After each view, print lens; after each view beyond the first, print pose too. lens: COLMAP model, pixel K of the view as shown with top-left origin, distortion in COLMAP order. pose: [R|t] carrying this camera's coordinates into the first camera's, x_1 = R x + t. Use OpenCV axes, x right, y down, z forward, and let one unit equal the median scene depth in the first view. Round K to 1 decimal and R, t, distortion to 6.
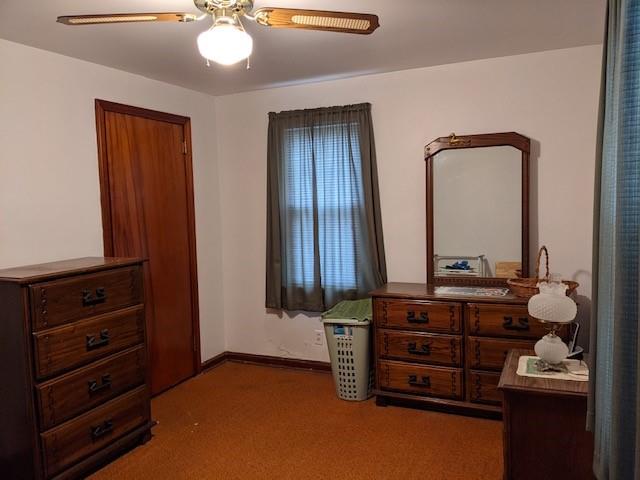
lens RADIAL K [[501.9, 0, 320.0], [0, 501.9, 240.0], [0, 0, 1]] dist [0.055672, -0.001780]
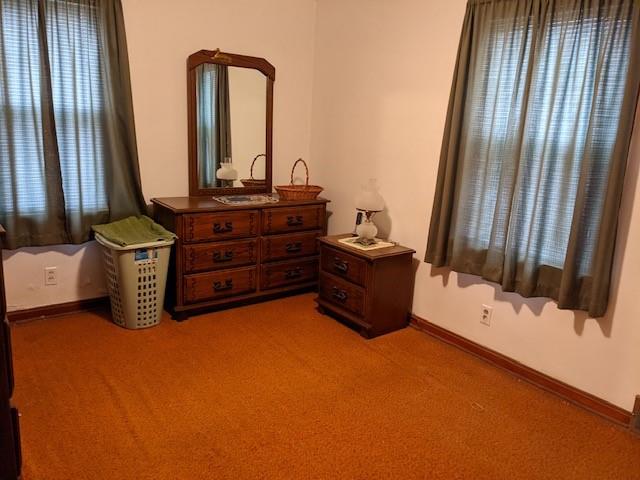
lens RADIAL K [[501.9, 0, 320.0], [0, 501.9, 240.0], [0, 0, 1]] dist [0.055672, -0.001780]
pose [[0.479594, -0.149837, 0.864603, -0.598182], [-0.002297, 0.985095, 0.171993, -0.004001], [-0.877487, -0.084473, 0.472102, 0.299885]]
